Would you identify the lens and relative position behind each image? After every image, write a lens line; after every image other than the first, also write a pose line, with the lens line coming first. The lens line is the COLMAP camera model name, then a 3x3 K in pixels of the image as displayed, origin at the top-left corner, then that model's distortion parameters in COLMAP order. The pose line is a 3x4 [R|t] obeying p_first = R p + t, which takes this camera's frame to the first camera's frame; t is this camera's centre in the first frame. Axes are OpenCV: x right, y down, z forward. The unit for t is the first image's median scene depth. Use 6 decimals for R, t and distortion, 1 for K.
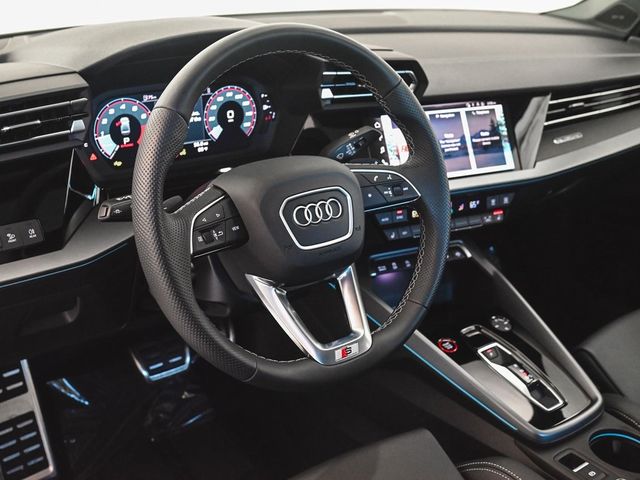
lens RADIAL K [[740.3, 0, 320.0], [0, 740.3, 240.0], [0, 0, 1]] dist [-0.046728, -0.015436]
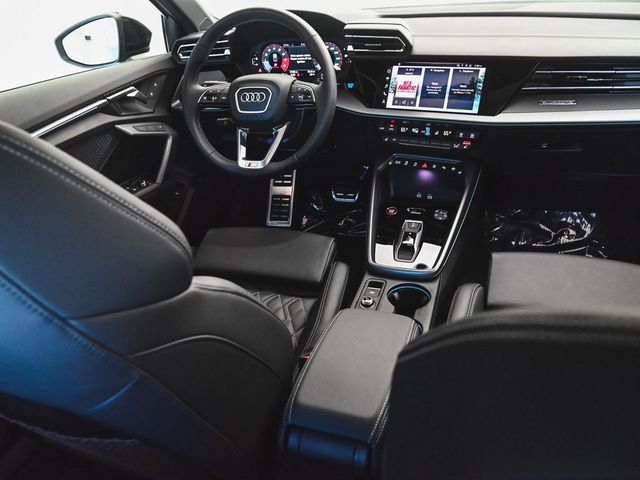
lens RADIAL K [[487.4, 0, 320.0], [0, 487.4, 240.0], [0, 0, 1]] dist [-0.036518, -0.002201]
pose [[0.567340, 0.341925, -0.749142, 0.902088], [-0.233367, 0.939186, 0.251932, -0.033499], [0.789725, 0.031894, 0.612631, 0.199484]]
